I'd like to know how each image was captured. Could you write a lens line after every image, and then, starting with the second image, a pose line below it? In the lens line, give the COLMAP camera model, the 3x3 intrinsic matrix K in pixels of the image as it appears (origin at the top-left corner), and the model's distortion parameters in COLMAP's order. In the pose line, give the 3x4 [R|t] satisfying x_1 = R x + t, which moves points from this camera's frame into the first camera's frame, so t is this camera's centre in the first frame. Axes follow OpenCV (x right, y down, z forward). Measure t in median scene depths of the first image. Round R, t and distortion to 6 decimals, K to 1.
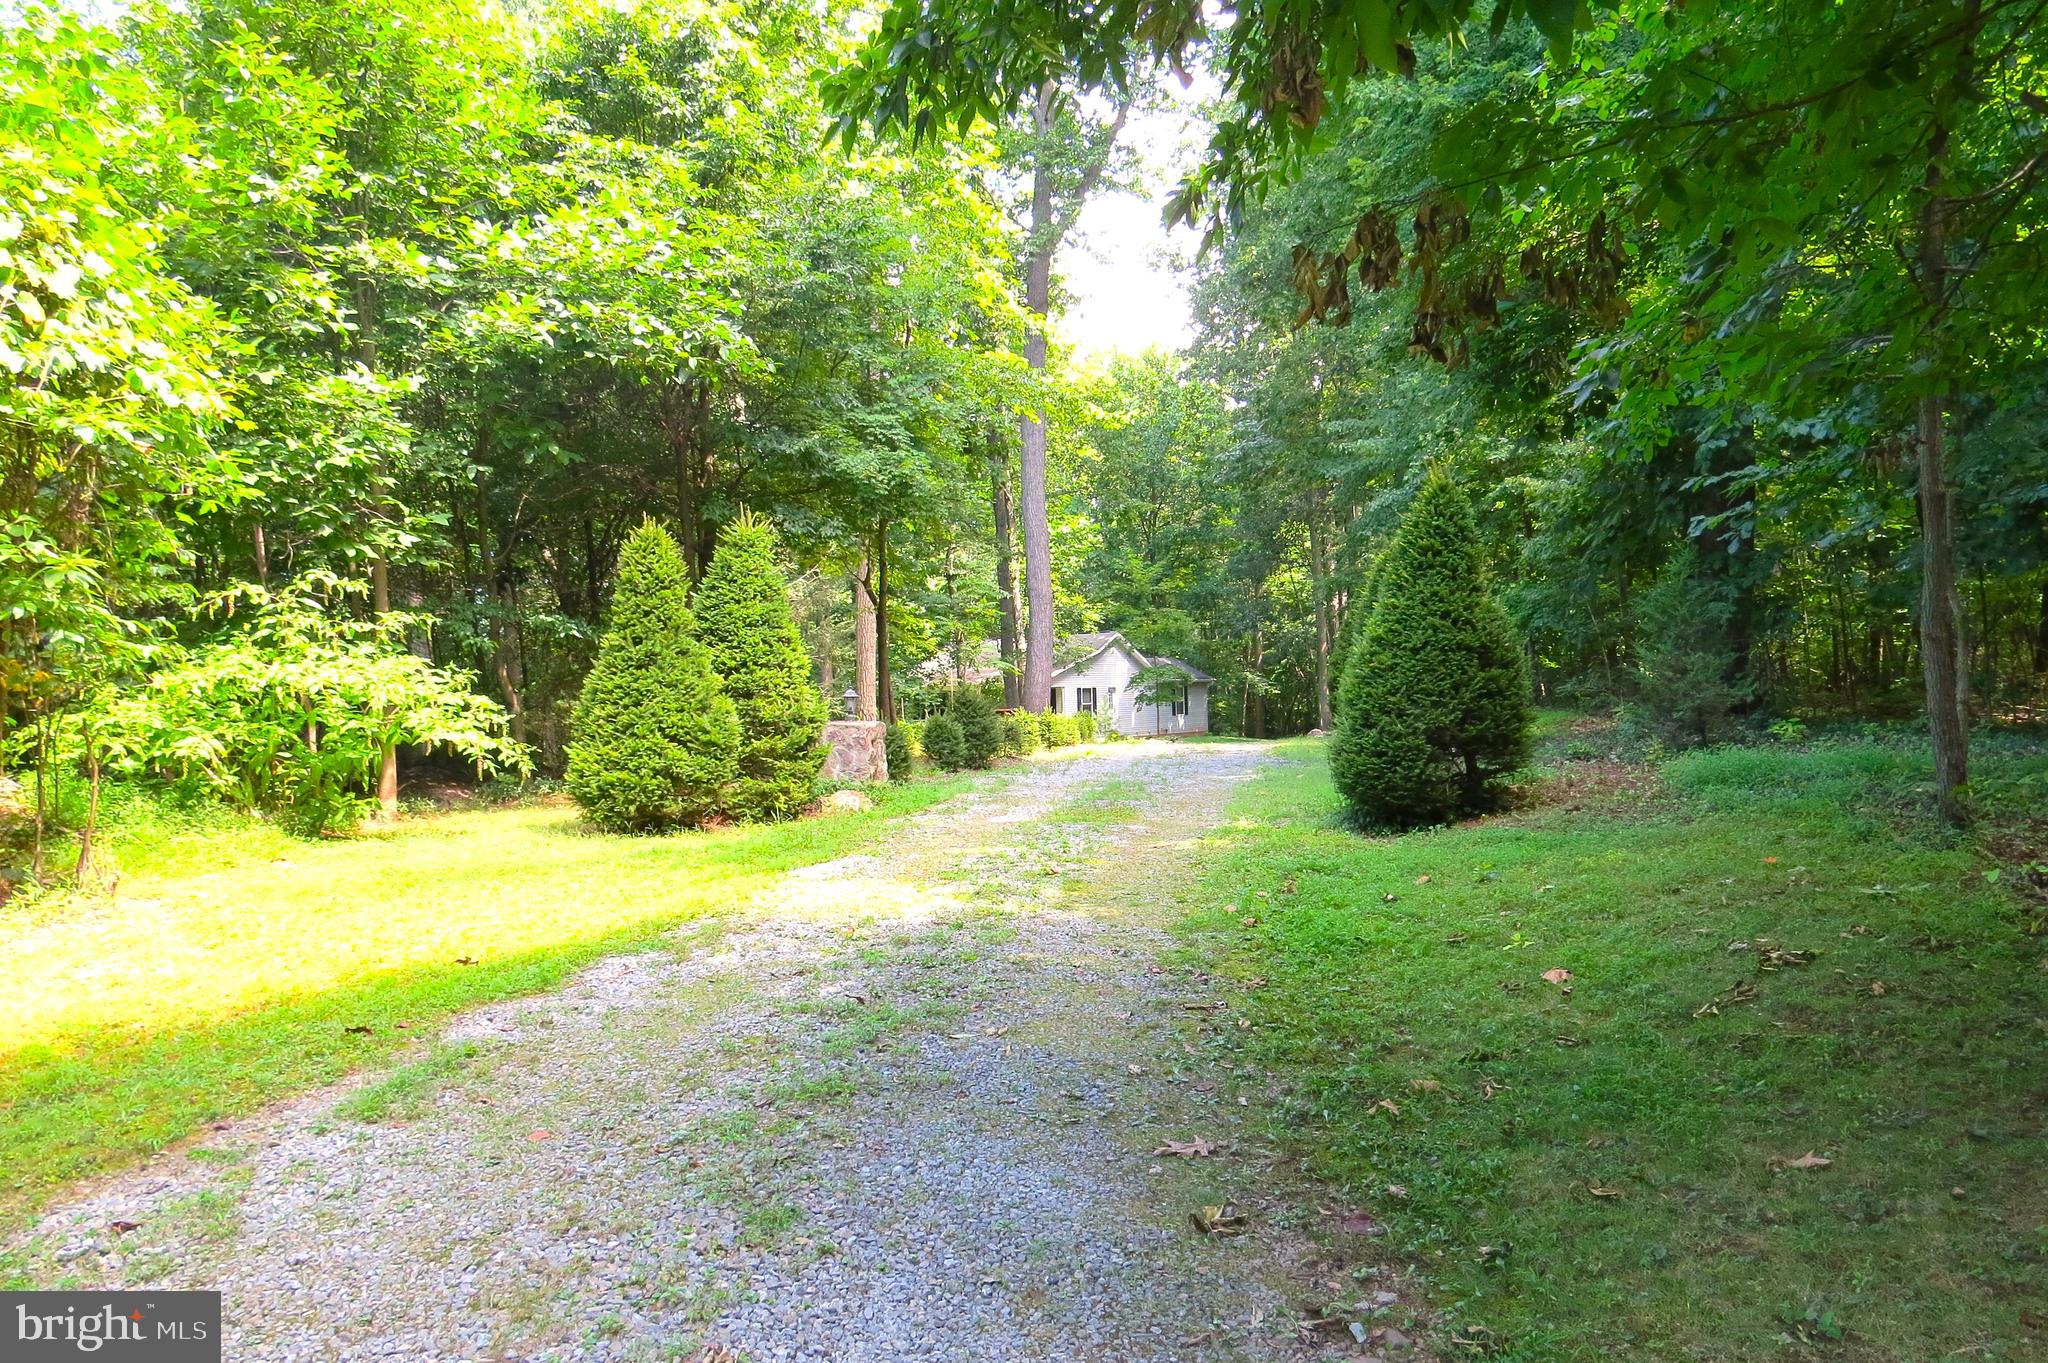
lens RADIAL K [[1458.1, 0, 979.5], [0, 1458.1, 677.1], [0, 0, 1]] dist [-0.026150, -0.000136]
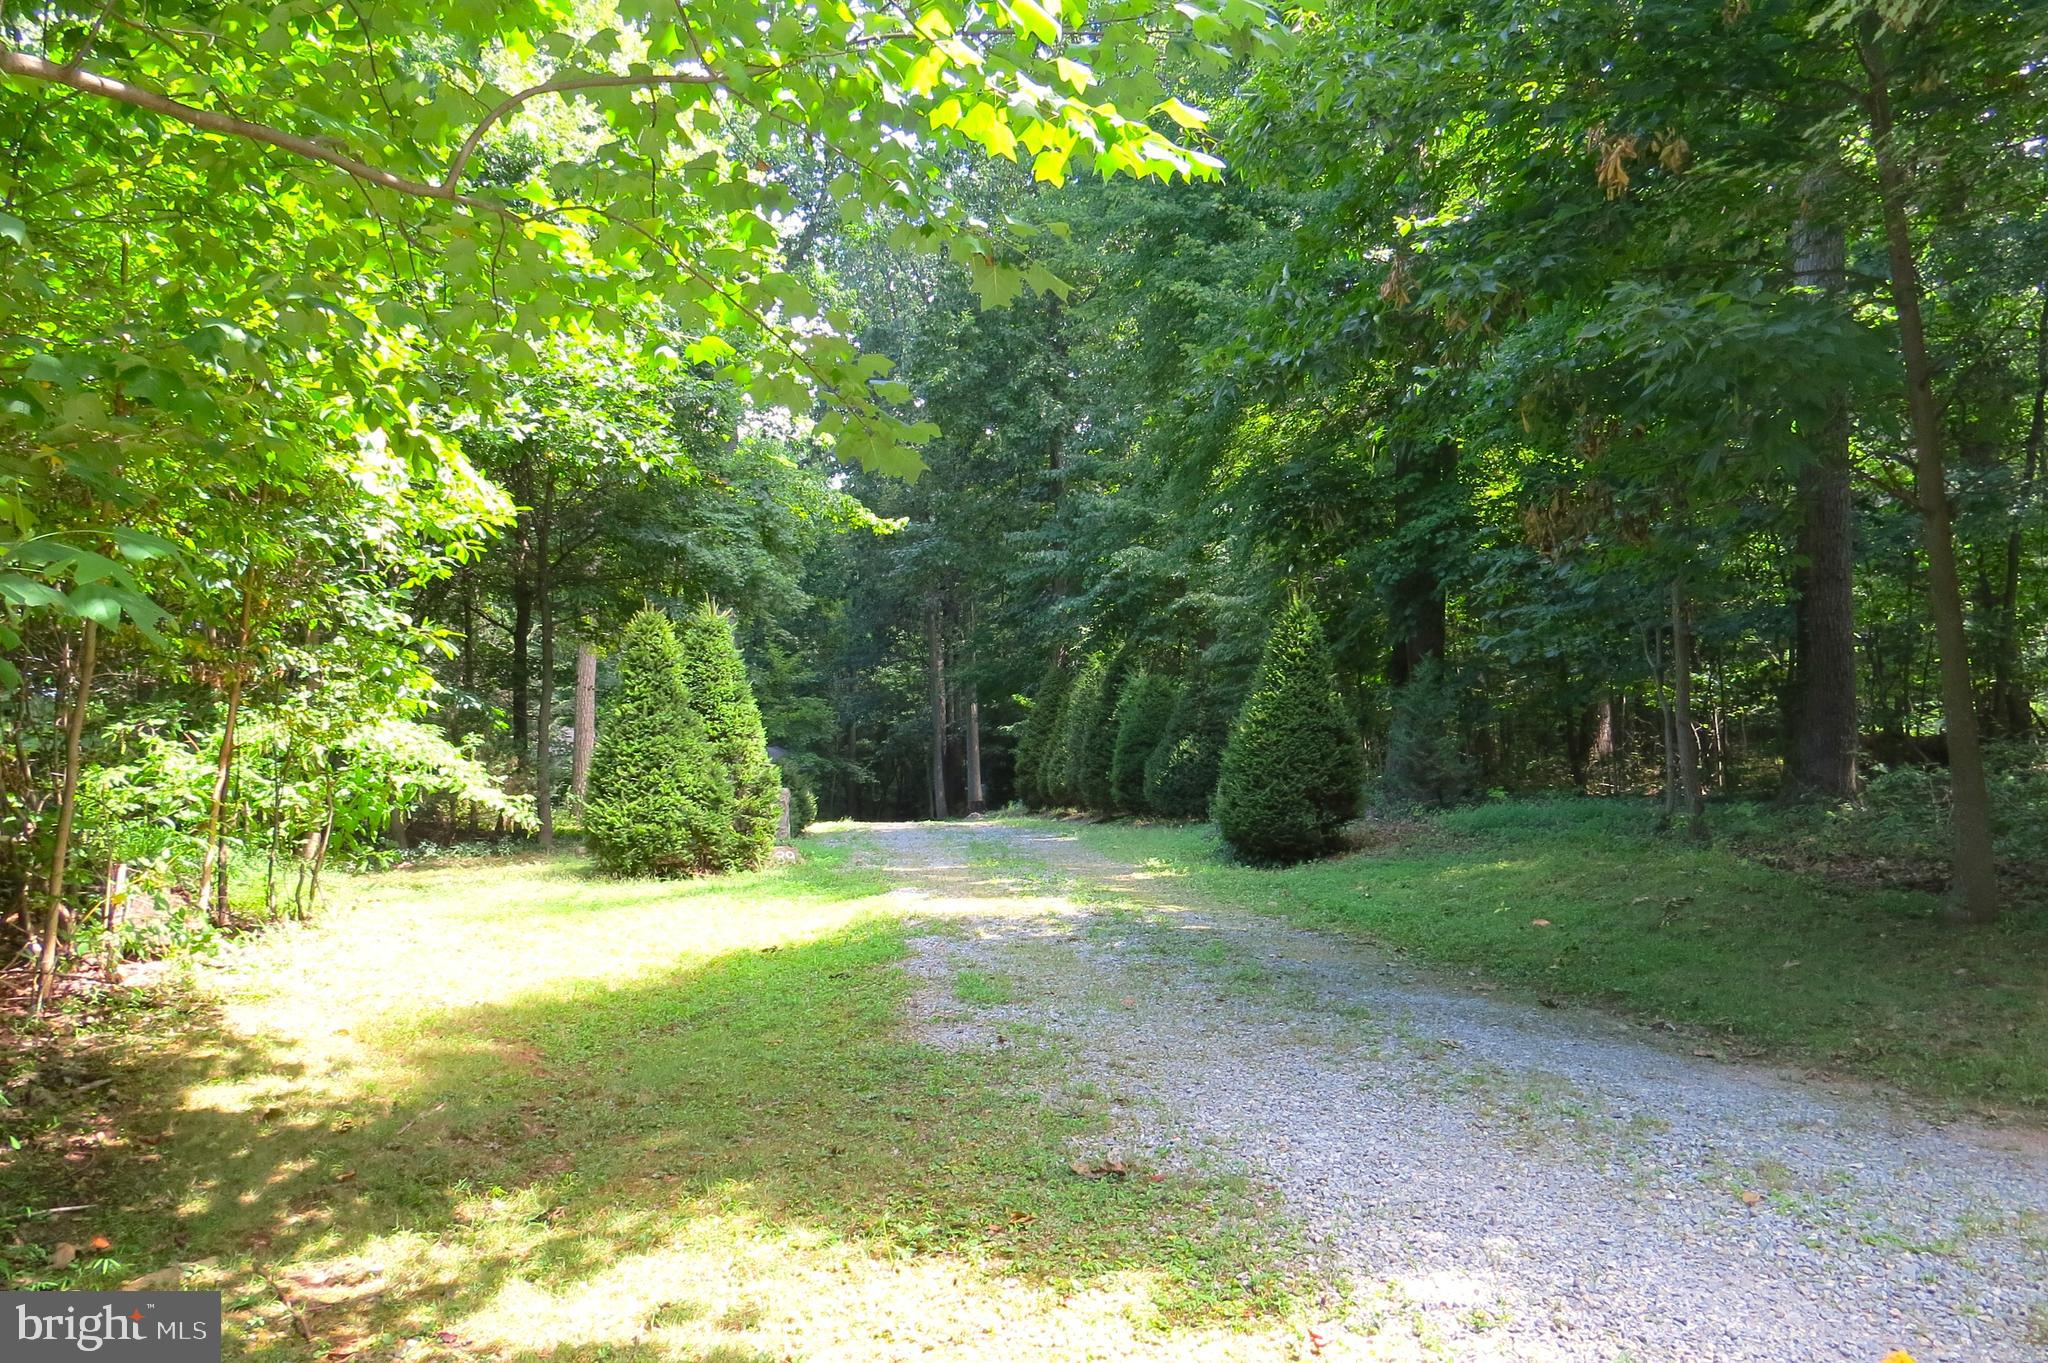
lens RADIAL K [[1493.2, 0, 984.3], [0, 1493.2, 676.6], [0, 0, 1]] dist [-0.029598, 0.009009]
pose [[0.953566, 0.029556, 0.299731, -0.332311], [-0.010984, 0.997924, -0.063458, 0.019374], [-0.300985, 0.057219, 0.951911, -0.198427]]
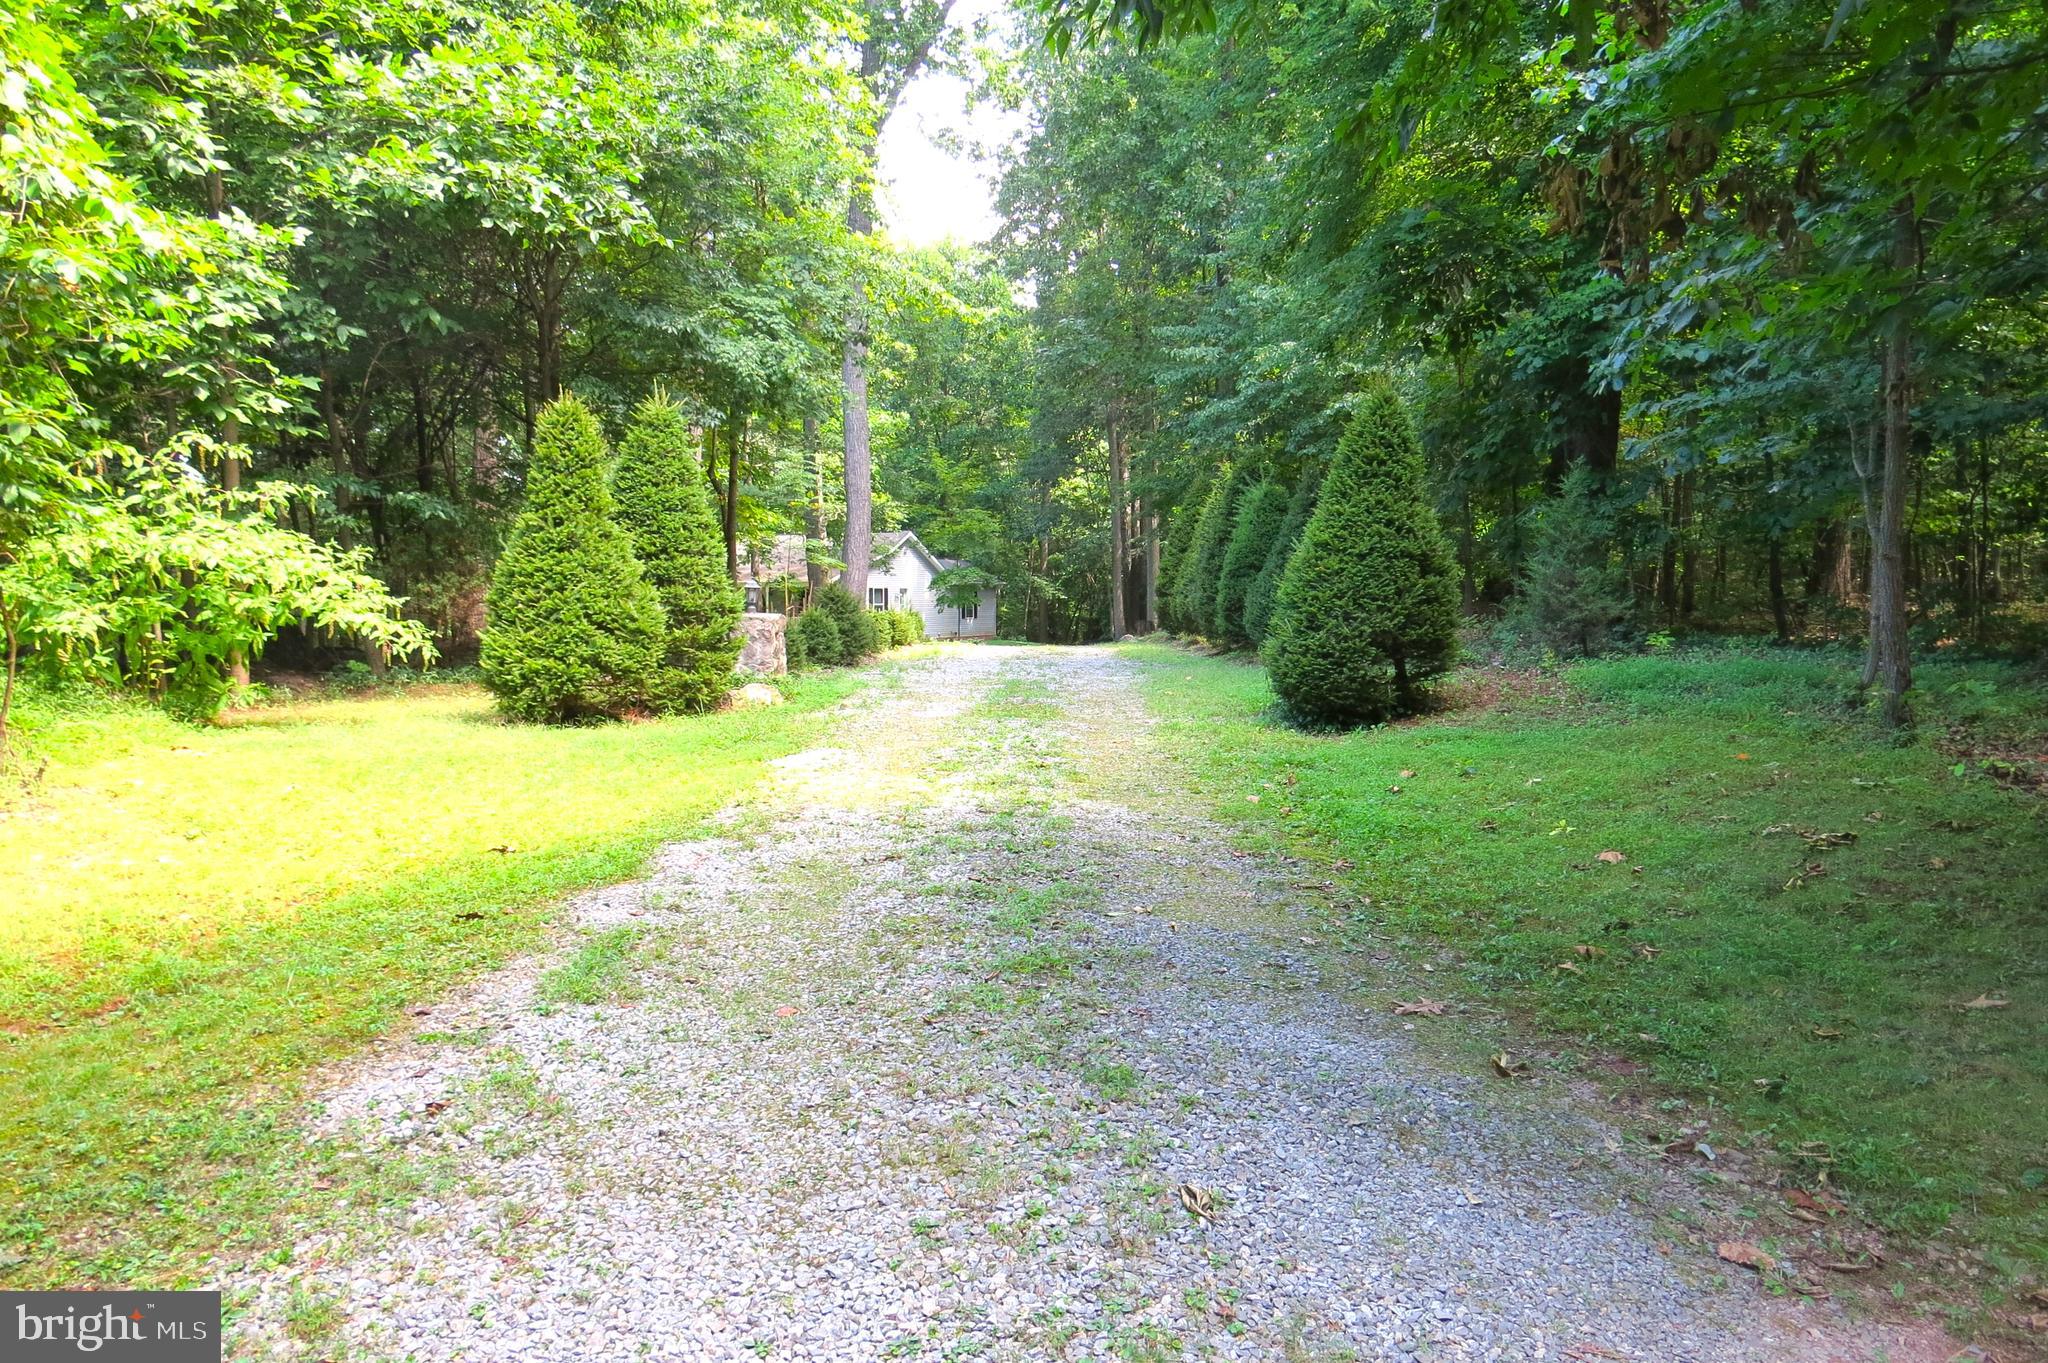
lens RADIAL K [[1493.2, 0, 984.3], [0, 1493.2, 676.6], [0, 0, 1]] dist [-0.029598, 0.009009]
pose [[0.986534, 0.017311, 0.162635, -0.115710], [-0.027984, 0.997585, 0.063570, 0.006124], [-0.161142, -0.067265, 0.984636, -0.004694]]
